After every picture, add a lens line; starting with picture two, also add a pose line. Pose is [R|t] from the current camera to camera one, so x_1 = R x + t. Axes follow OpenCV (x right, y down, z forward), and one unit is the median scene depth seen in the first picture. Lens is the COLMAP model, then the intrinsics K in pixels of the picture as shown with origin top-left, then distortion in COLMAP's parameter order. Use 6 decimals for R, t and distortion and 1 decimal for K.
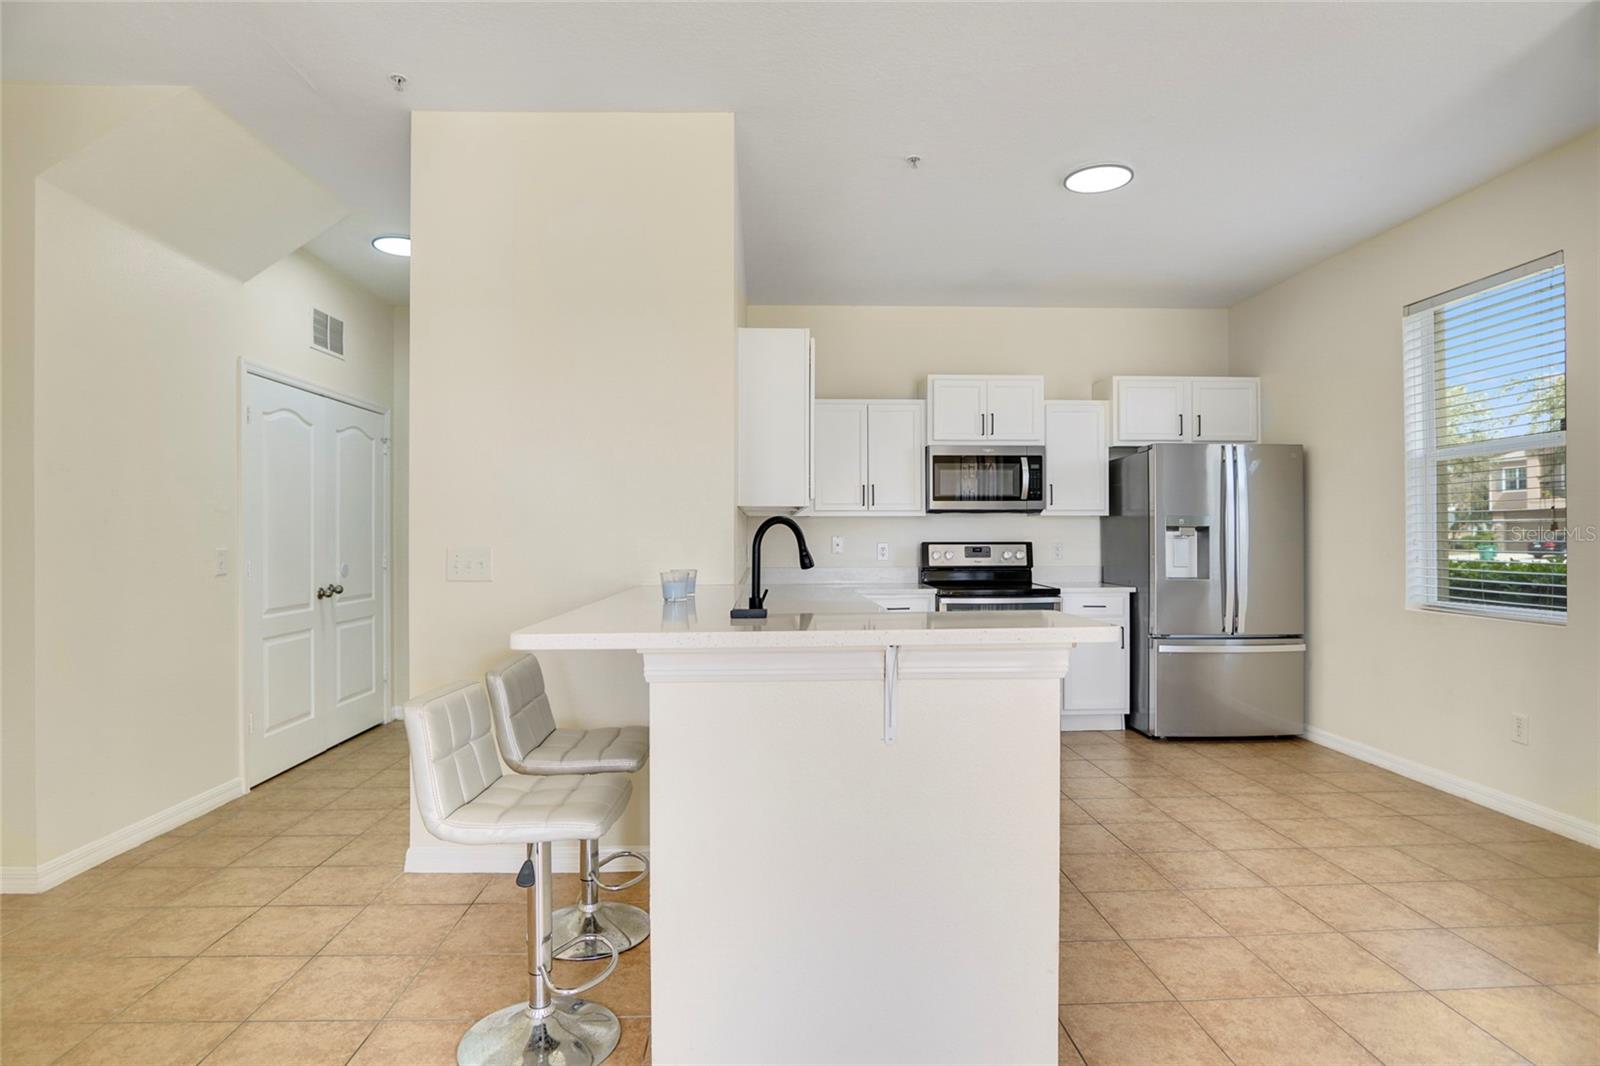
lens RADIAL K [[881.0, 0, 790.4], [0, 881.0, 531.6], [0, 0, 1]] dist [-0.036797, 0.010769]
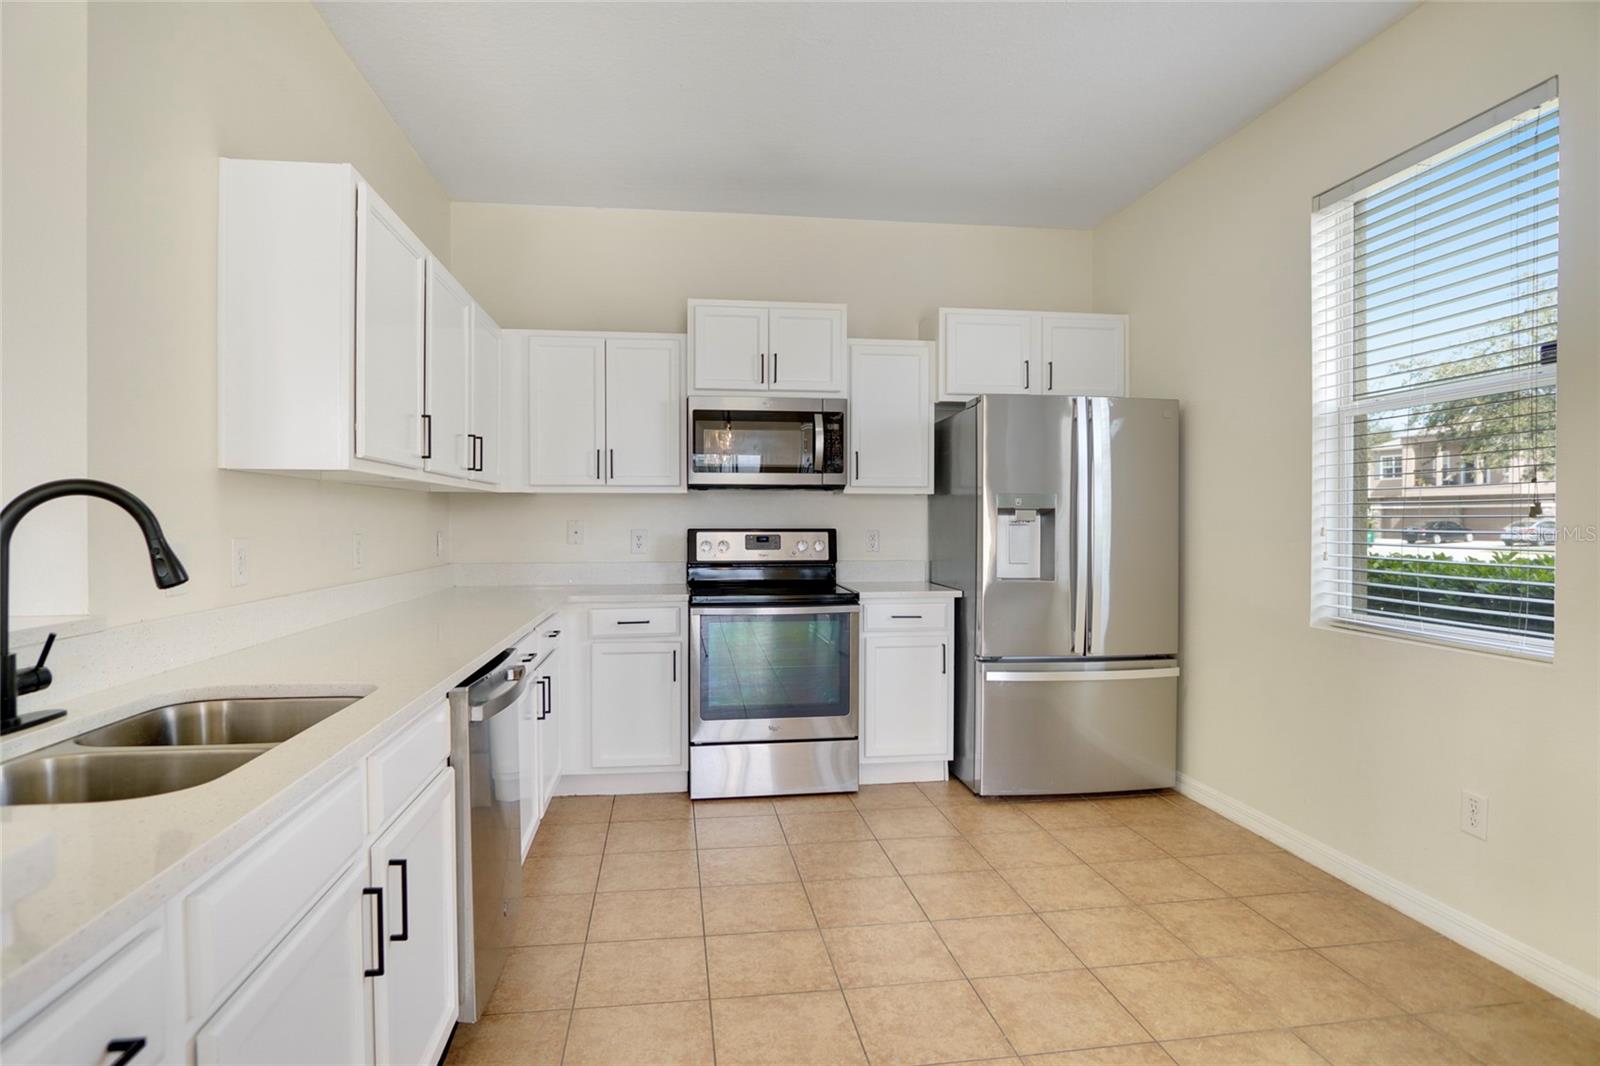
lens RADIAL K [[881.0, 0, 799.6], [0, 881.0, 530.8], [0, 0, 1]] dist [-0.036797, 0.010769]
pose [[0.994574, 0.001741, 0.104016, 0.174491], [-0.003557, 0.999844, 0.017274, 0.000536], [-0.103969, -0.017551, 0.994426, 0.266680]]
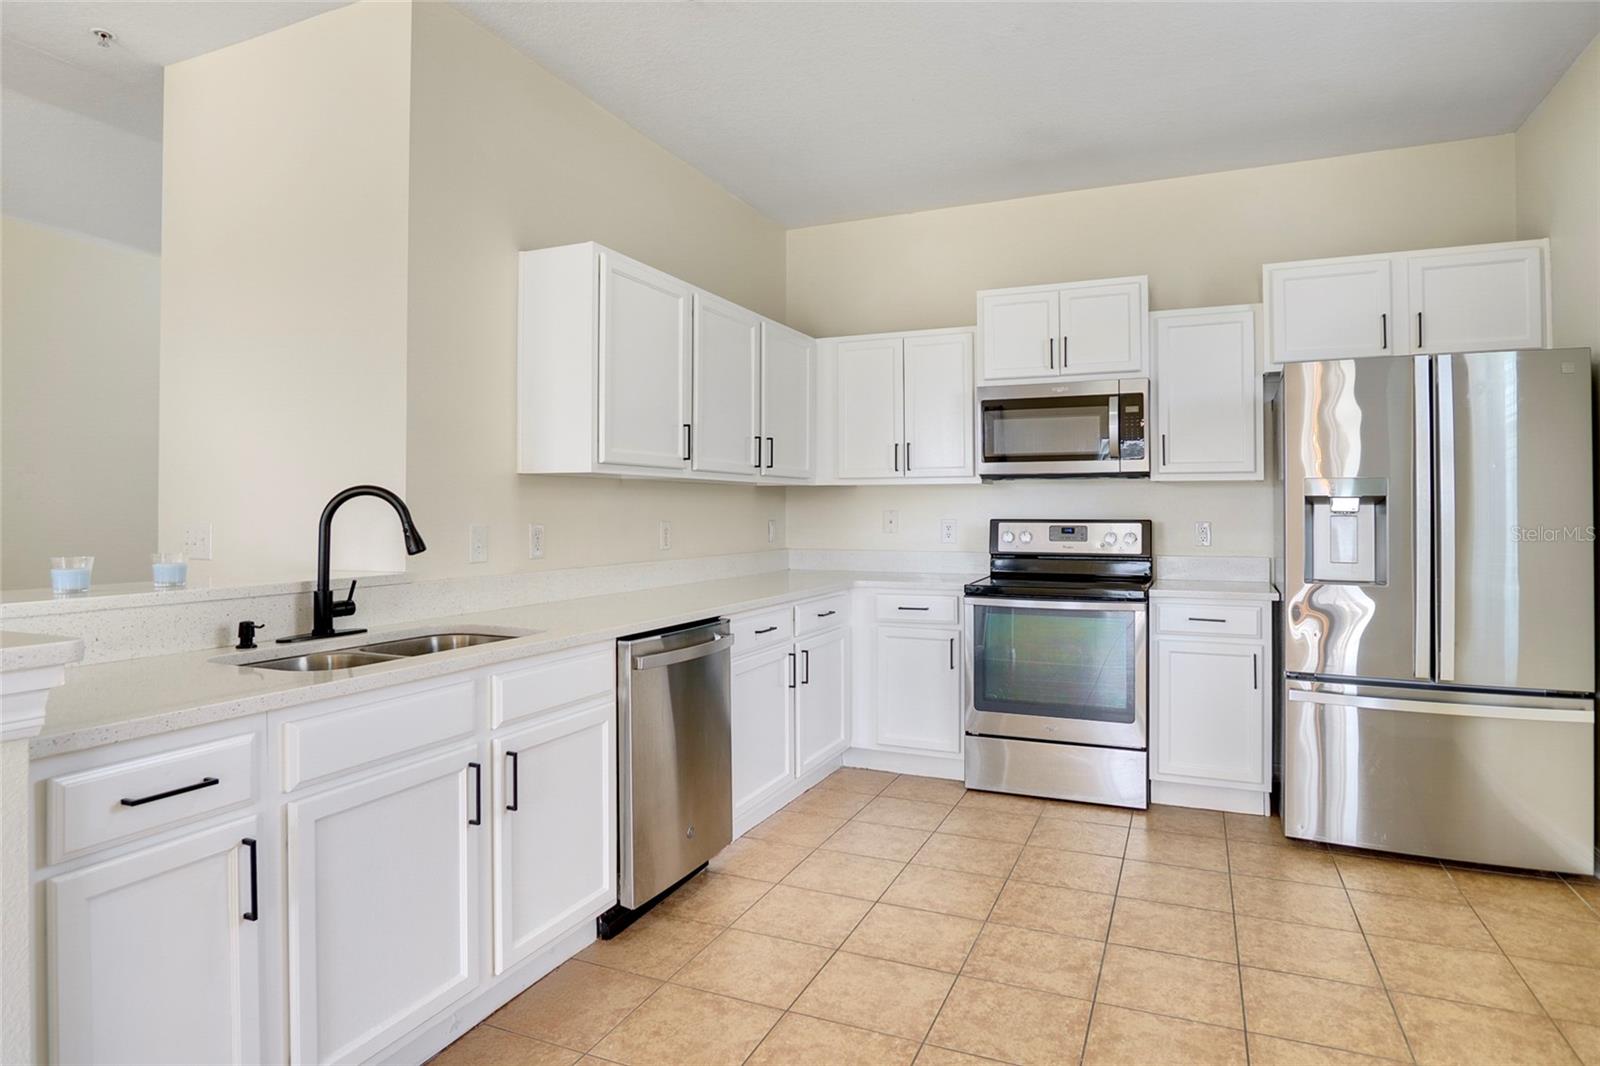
lens RADIAL K [[931.0, 0, 787.3], [0, 931.0, 493.8], [0, 0, 1]] dist [-0.024421, 0.005161]
pose [[0.895934, -0.004669, -0.444162, 0.361354], [-0.000237, 0.999940, -0.010991, -0.000631], [0.444187, 0.009953, 0.895879, 0.236567]]
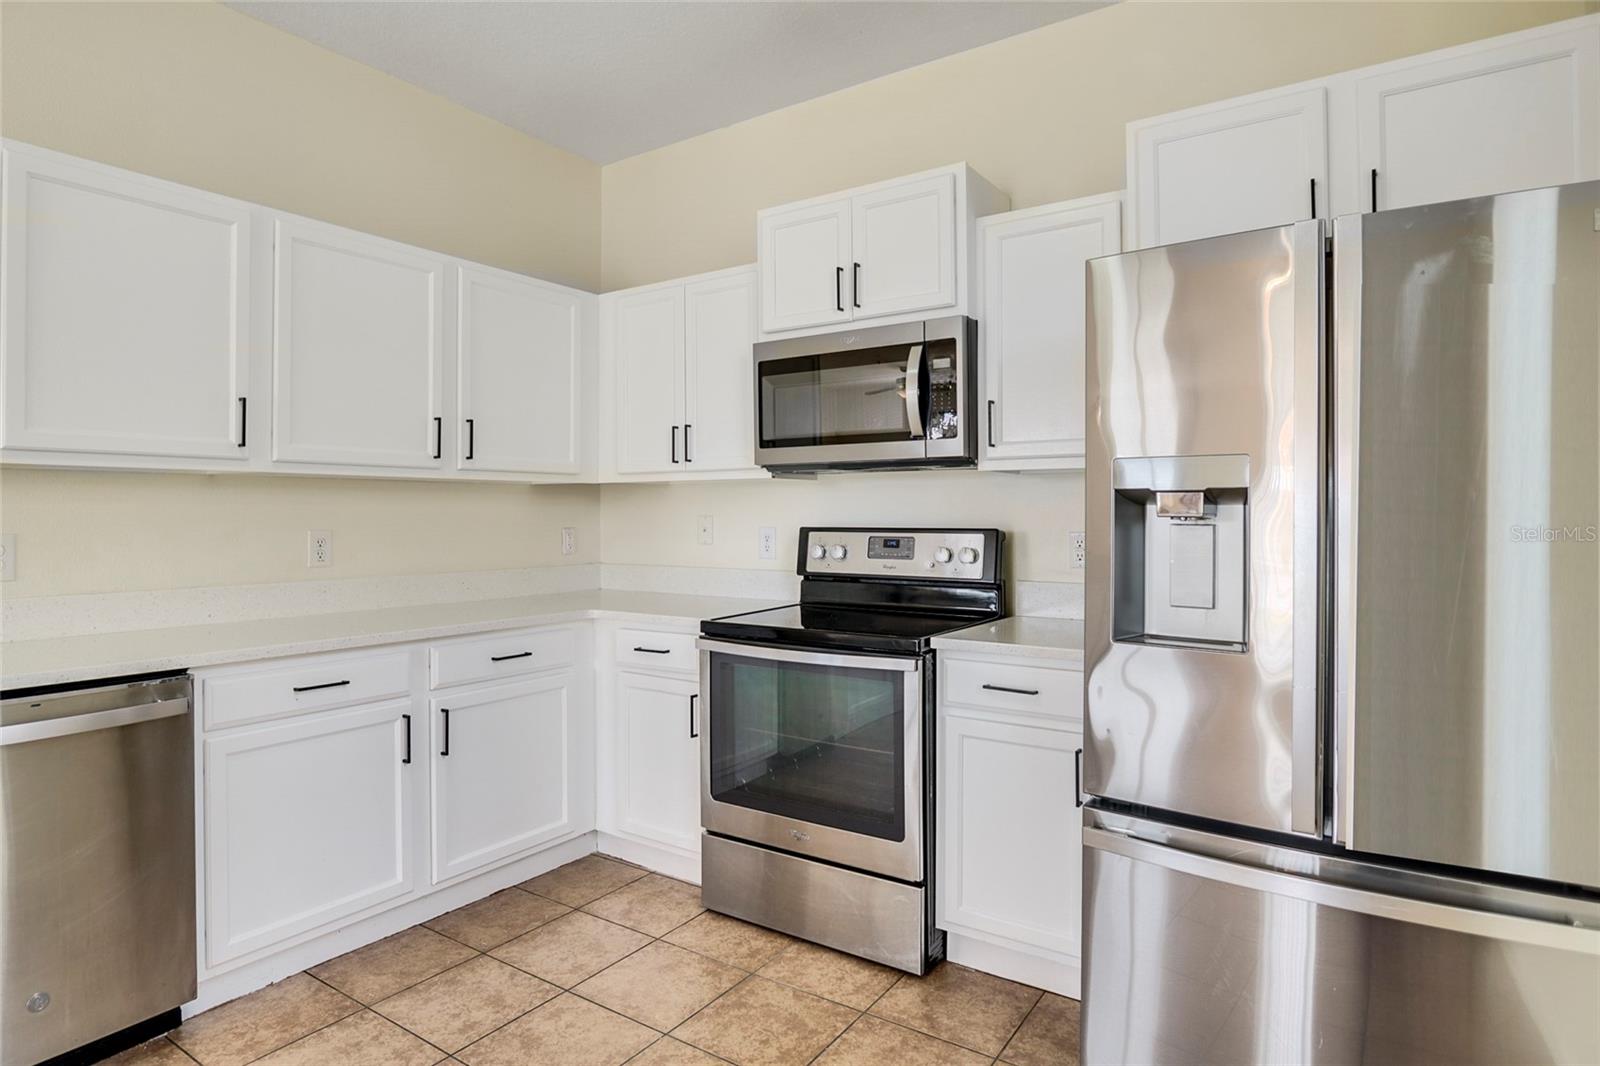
lens RADIAL K [[881.0, 0, 797.2], [0, 881.0, 508.9], [0, 0, 1]] dist [-0.036797, 0.010769]
pose [[0.800311, -0.002874, -0.599578, 0.496296], [0.003116, 0.999995, -0.000634, 0.001264], [0.599577, -0.001361, 0.800316, 0.595130]]
